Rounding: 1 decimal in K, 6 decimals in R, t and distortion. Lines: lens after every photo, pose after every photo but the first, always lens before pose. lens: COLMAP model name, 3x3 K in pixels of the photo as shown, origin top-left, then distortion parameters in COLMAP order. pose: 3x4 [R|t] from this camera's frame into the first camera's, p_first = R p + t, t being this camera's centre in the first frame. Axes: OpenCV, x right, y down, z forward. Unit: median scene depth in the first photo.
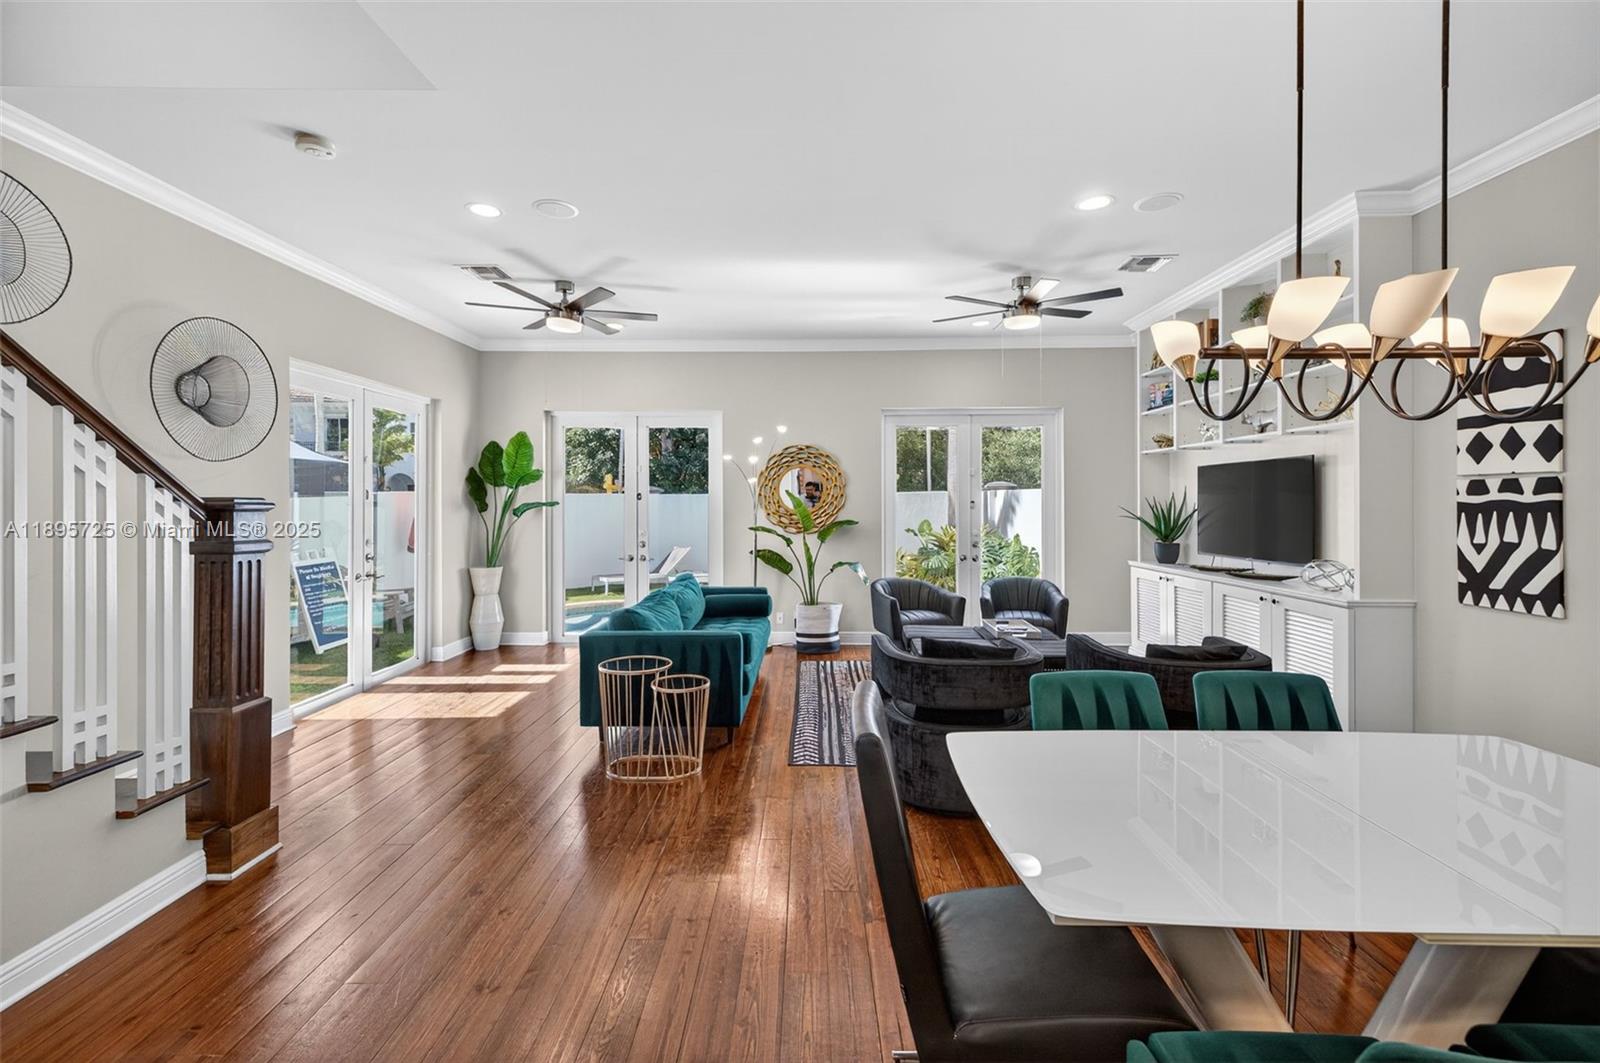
lens RADIAL K [[672.9, 0, 801.1], [0, 672.9, 507.2], [0, 0, 1]] dist [-0.000031, 0.000019]
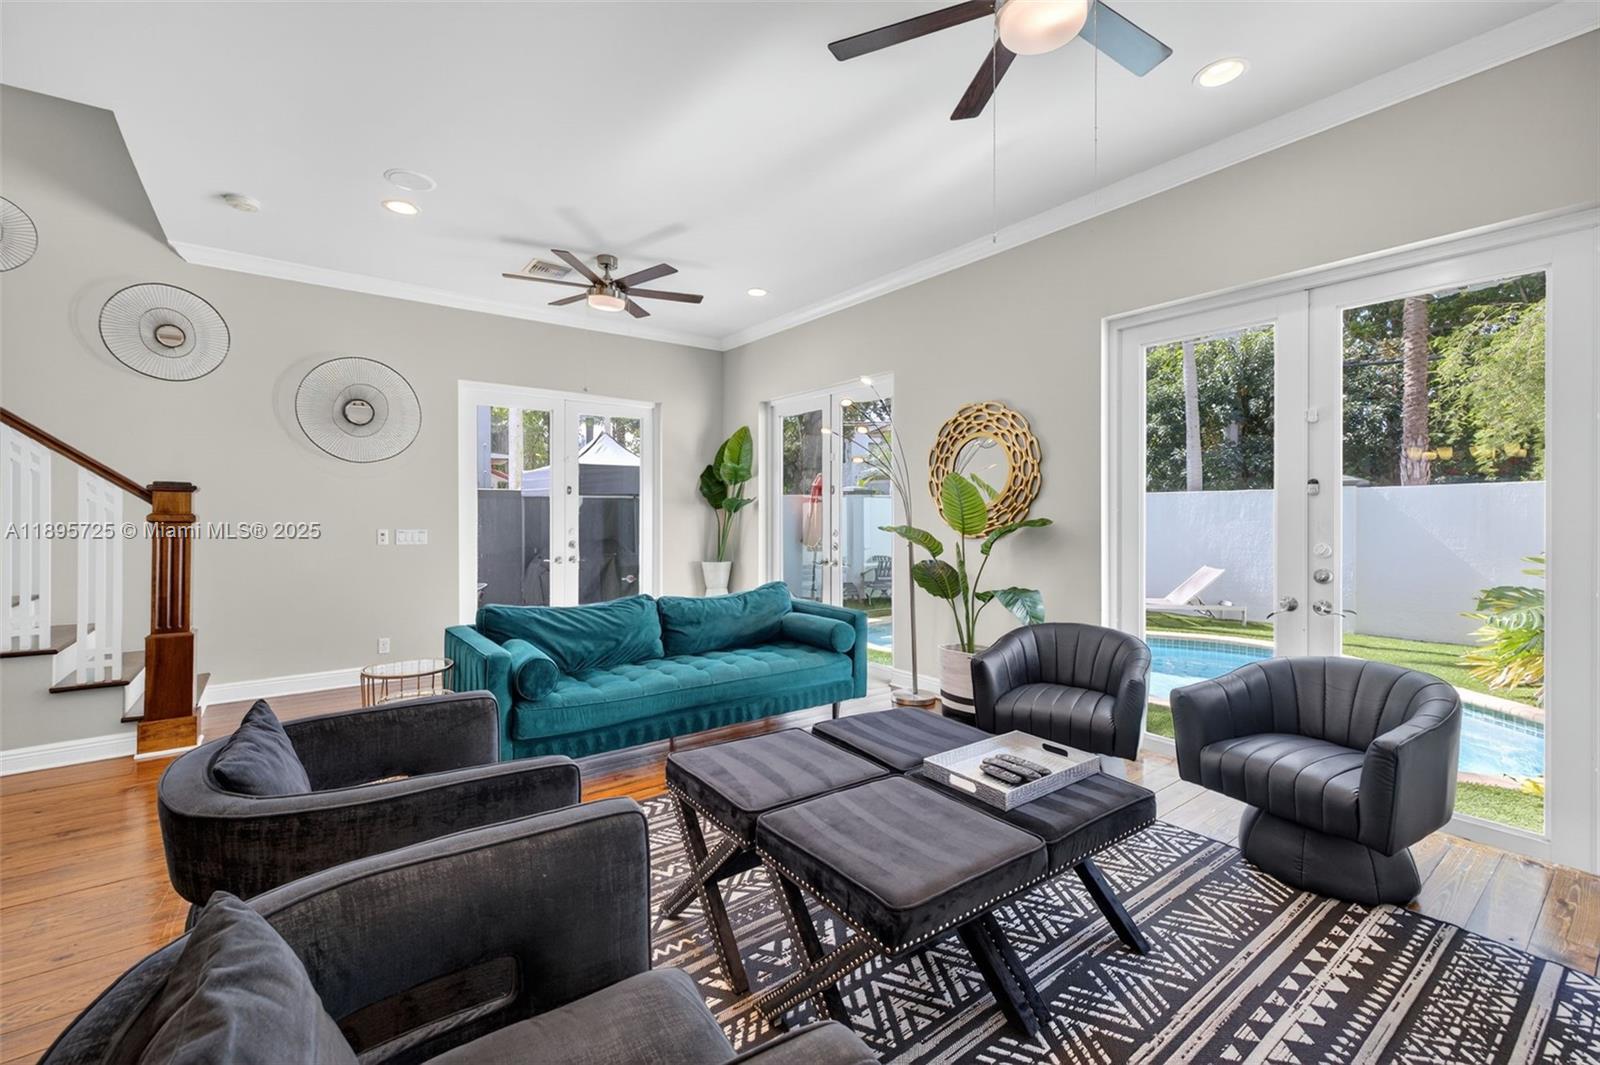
lens RADIAL K [[660.9, 0, 800.0], [0, 660.9, 532.5], [0, 0, 1]] dist [-0.000371, 0.003328]
pose [[0.640117, 0.025142, -0.767866, 0.525948], [-0.003401, 0.999547, 0.029893, 0.020008], [0.768270, -0.016524, 0.639913, 0.602899]]
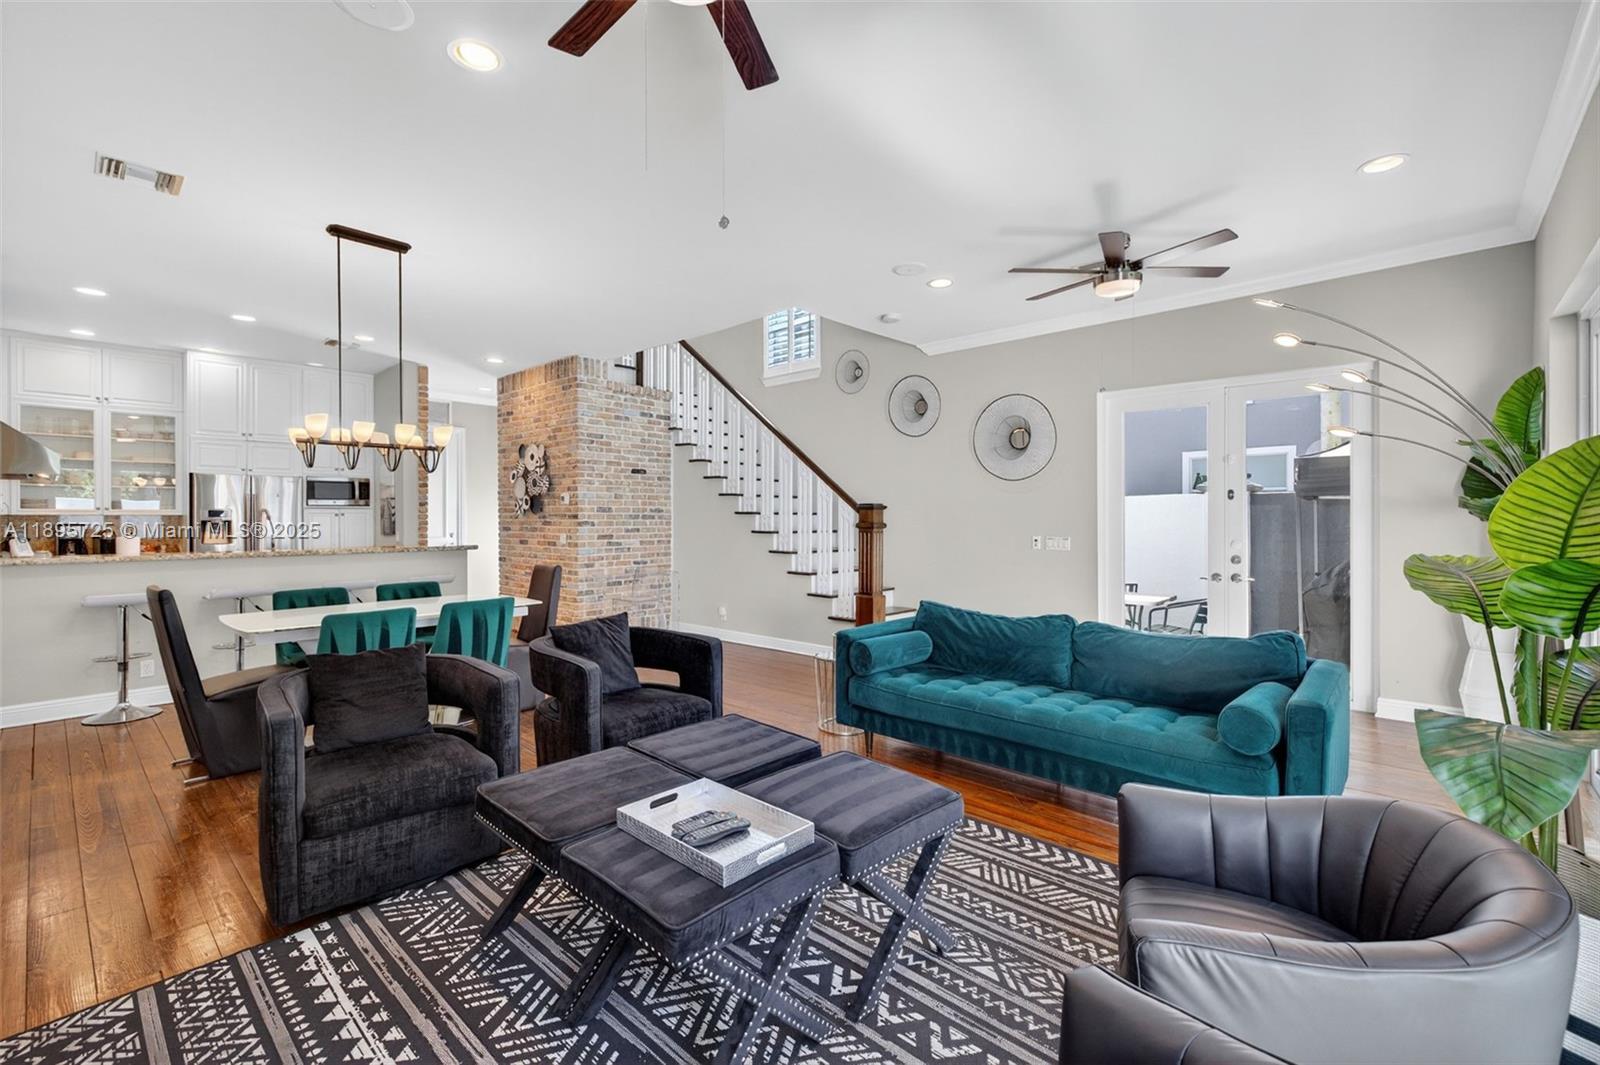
lens RADIAL K [[705.0, 0, 795.3], [0, 705.0, 515.1], [0, 0, 1]] dist [0.075812, 0.000053]
pose [[-0.644604, 0.002221, -0.764513, 0.573463], [0.001347, 0.999998, 0.001769, 0.007654], [0.764515, 0.000111, -0.644606, 1.237808]]
